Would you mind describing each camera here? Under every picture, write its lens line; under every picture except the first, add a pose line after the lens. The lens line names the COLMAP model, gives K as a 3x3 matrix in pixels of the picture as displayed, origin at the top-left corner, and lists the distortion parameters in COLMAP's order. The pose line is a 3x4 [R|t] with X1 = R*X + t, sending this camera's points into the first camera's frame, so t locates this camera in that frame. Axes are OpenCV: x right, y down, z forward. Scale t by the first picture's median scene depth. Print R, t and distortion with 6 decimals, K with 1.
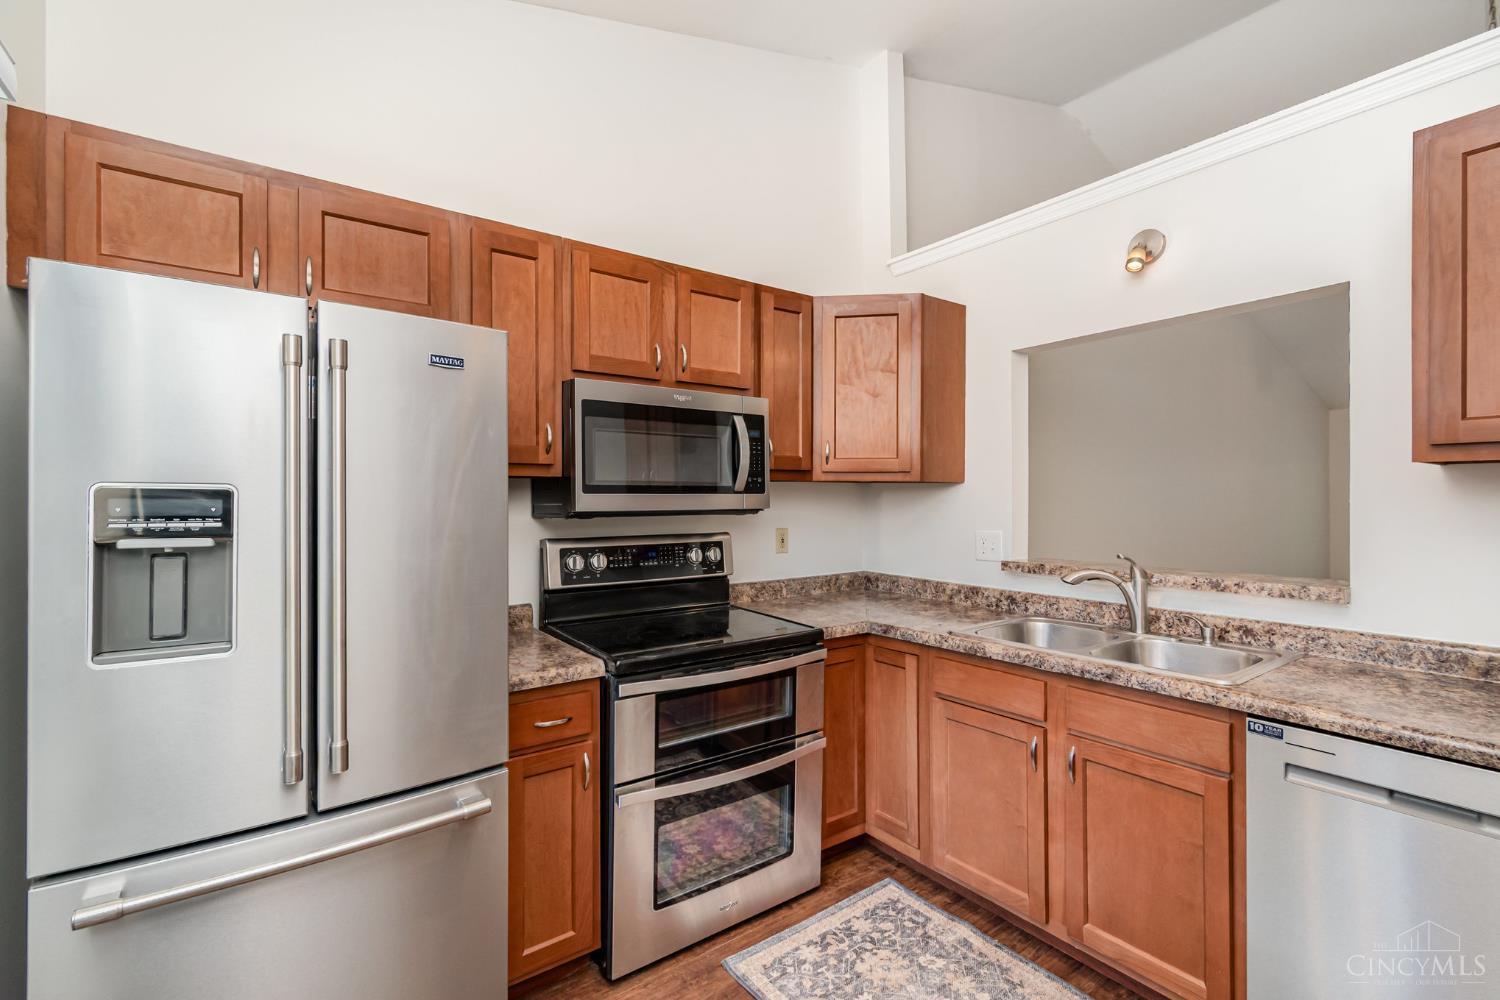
lens RADIAL K [[639.3, 0, 750.0], [0, 639.3, 500.0], [0, 0, 1]] dist [-0.053521, 0.000223]
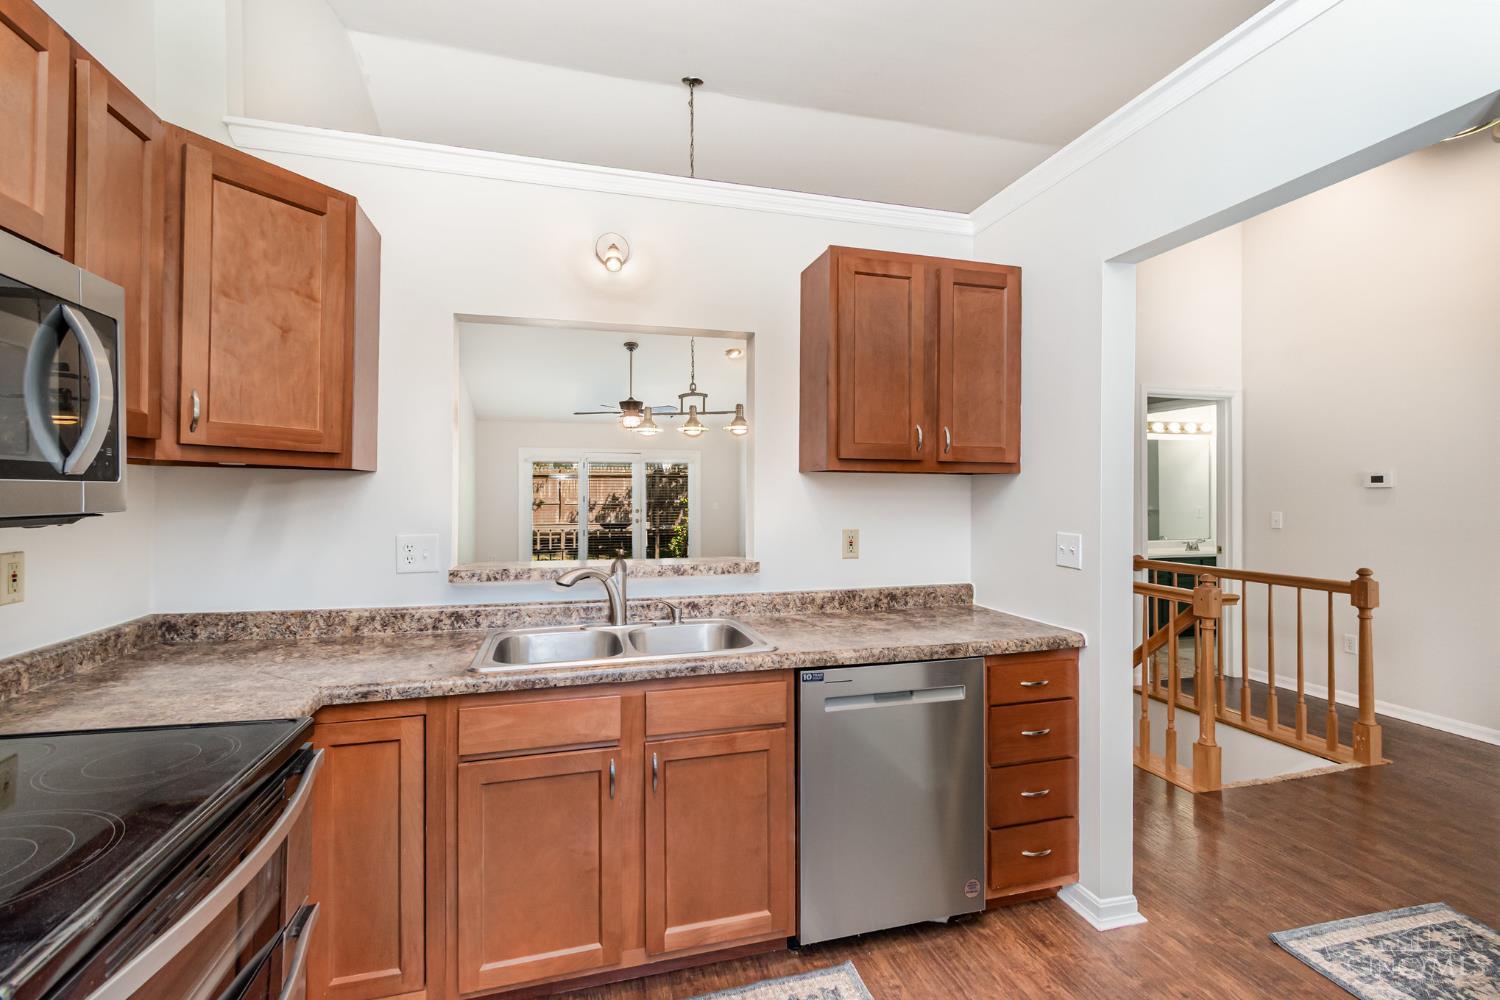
lens RADIAL K [[656.1, 0, 750.0], [0, 656.1, 500.0], [0, 0, 1]] dist [-0.029843, 0.000169]
pose [[0.336515, -0.007282, 0.941650, -0.271467], [0.000510, 0.999971, 0.007550, 0.000203], [-0.941678, -0.002060, 0.336509, 0.386383]]
